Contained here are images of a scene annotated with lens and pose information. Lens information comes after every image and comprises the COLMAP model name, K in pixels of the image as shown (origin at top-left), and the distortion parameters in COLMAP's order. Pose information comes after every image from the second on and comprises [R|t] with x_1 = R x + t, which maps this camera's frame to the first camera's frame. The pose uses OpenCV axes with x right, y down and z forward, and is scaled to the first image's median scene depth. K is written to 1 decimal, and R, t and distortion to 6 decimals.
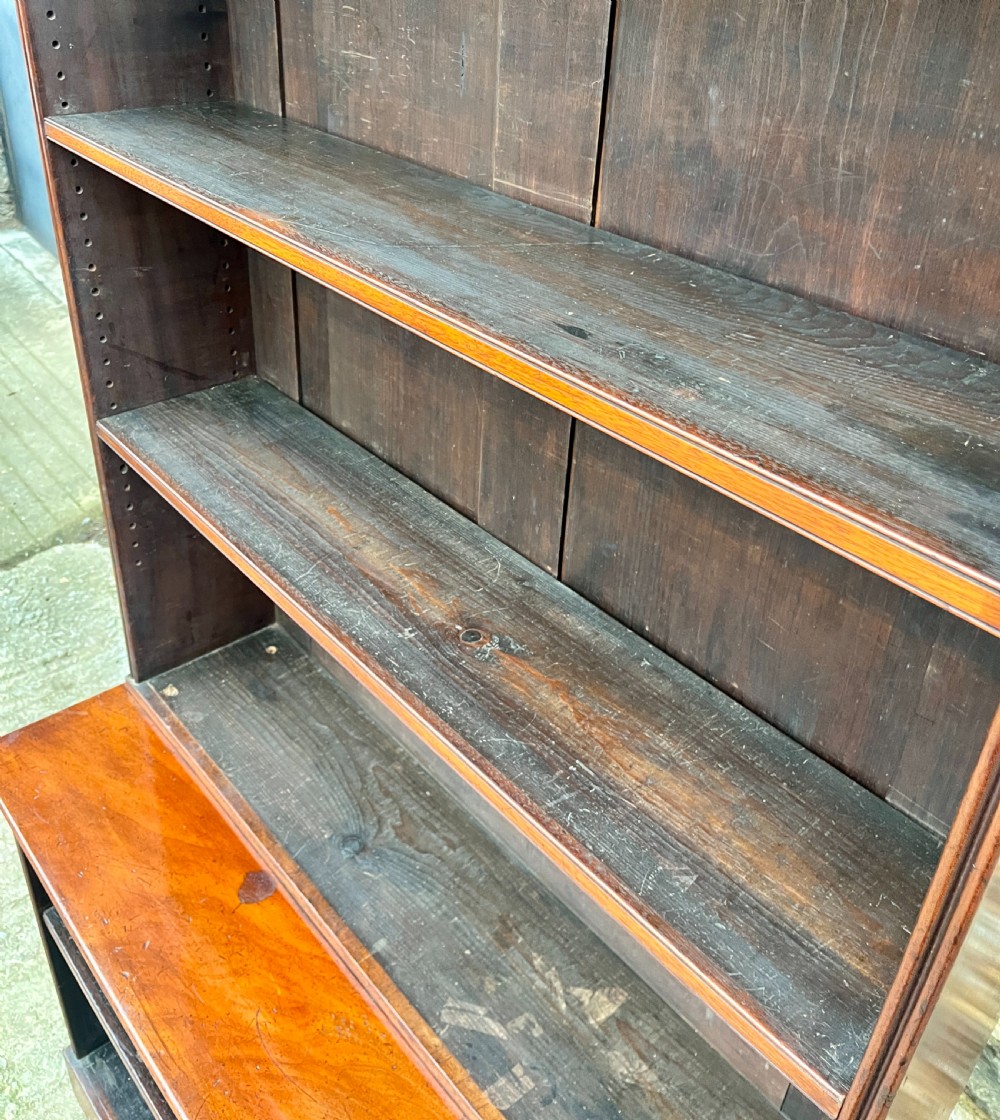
lens RADIAL K [[1020.6, 0, 489.6], [0, 1020.6, 462.6], [0, 0, 1]] dist [0.009684, 0.000000]
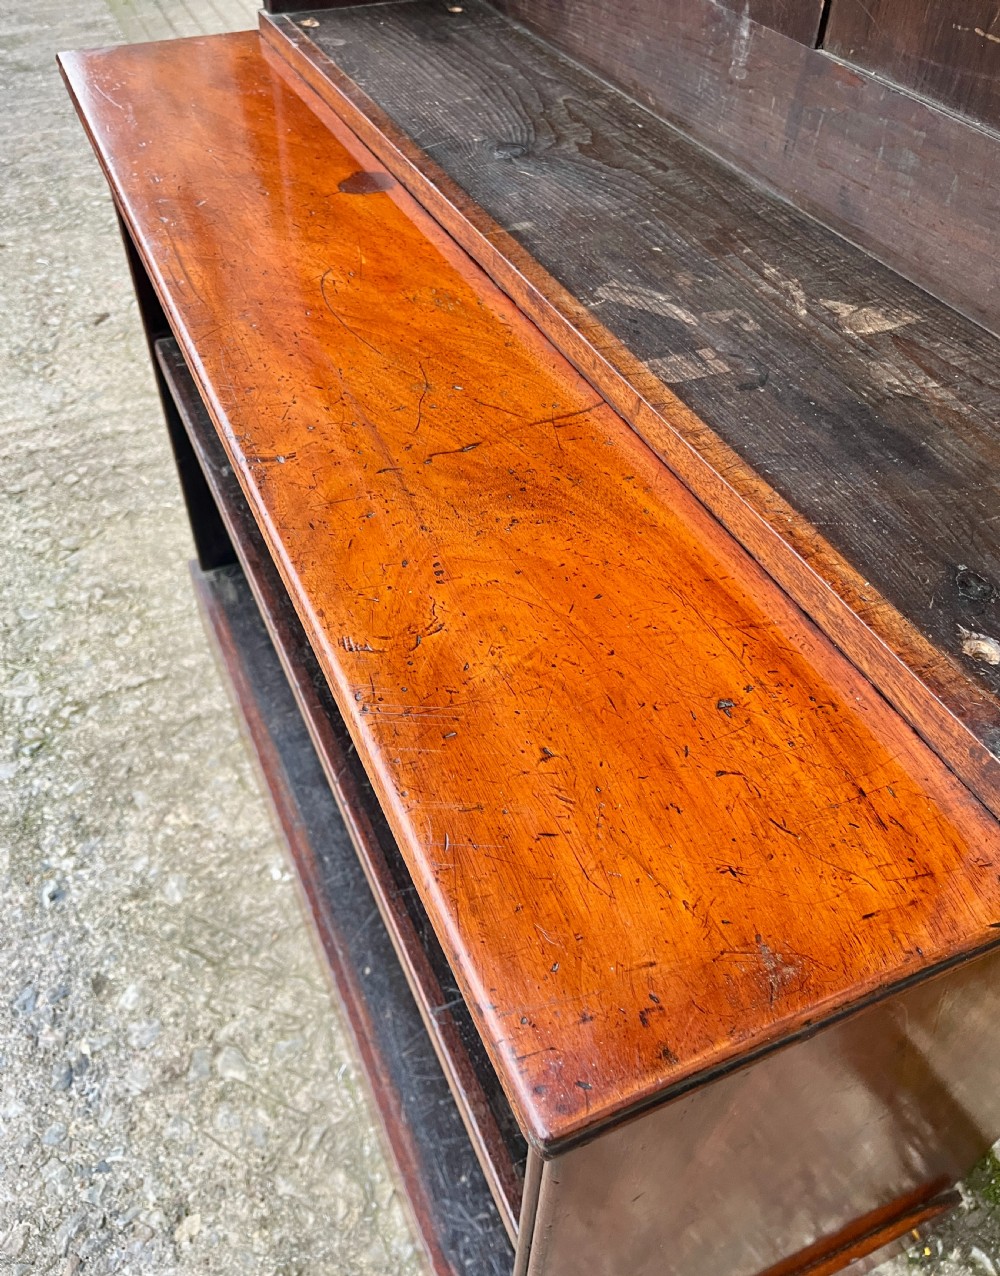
lens RADIAL K [[1064.7, 0, 464.5], [0, 1064.7, 586.2], [0, 0, 1]] dist [0.042465, -0.049070]
pose [[0.951265, 0.176099, -0.253149, 0.071460], [-0.114476, 0.963910, 0.240361, 0.562541], [0.286340, -0.199667, 0.937093, 0.333941]]
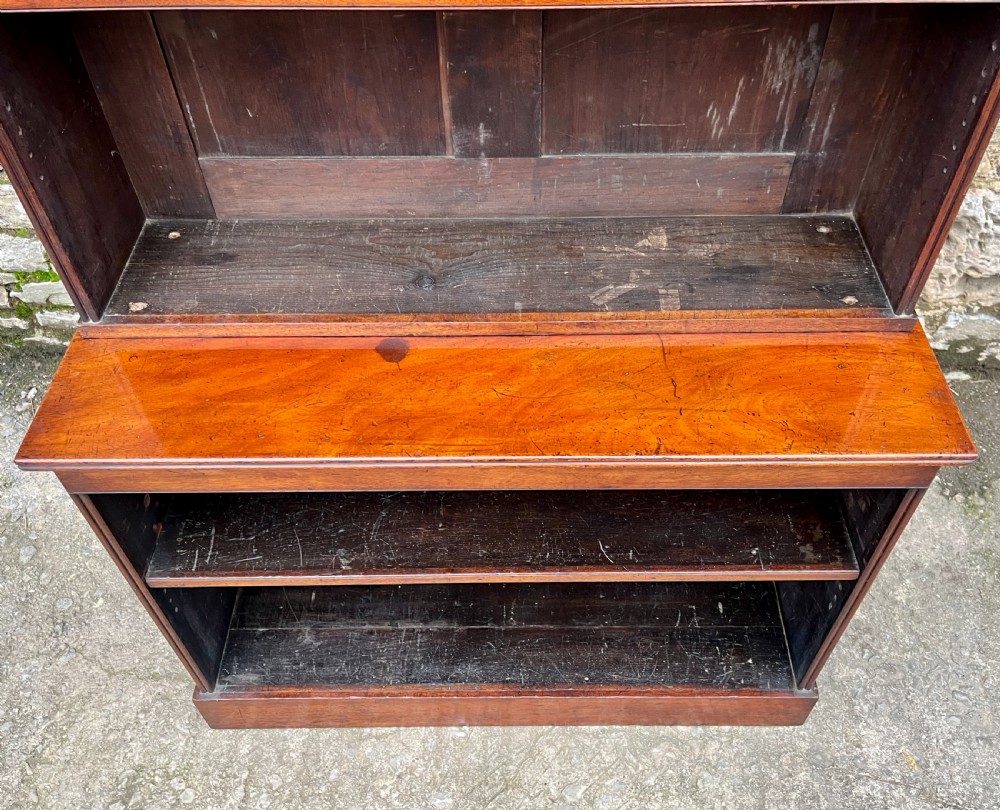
lens RADIAL K [[863.0, 0, 516.6], [0, 863.0, 433.1], [0, 0, 1]] dist [0.054782, -0.055177]
pose [[0.650352, -0.608586, 0.454605, -0.712113], [0.407540, 0.784569, 0.467292, 0.112100], [-0.641056, -0.118634, 0.758269, 0.207964]]
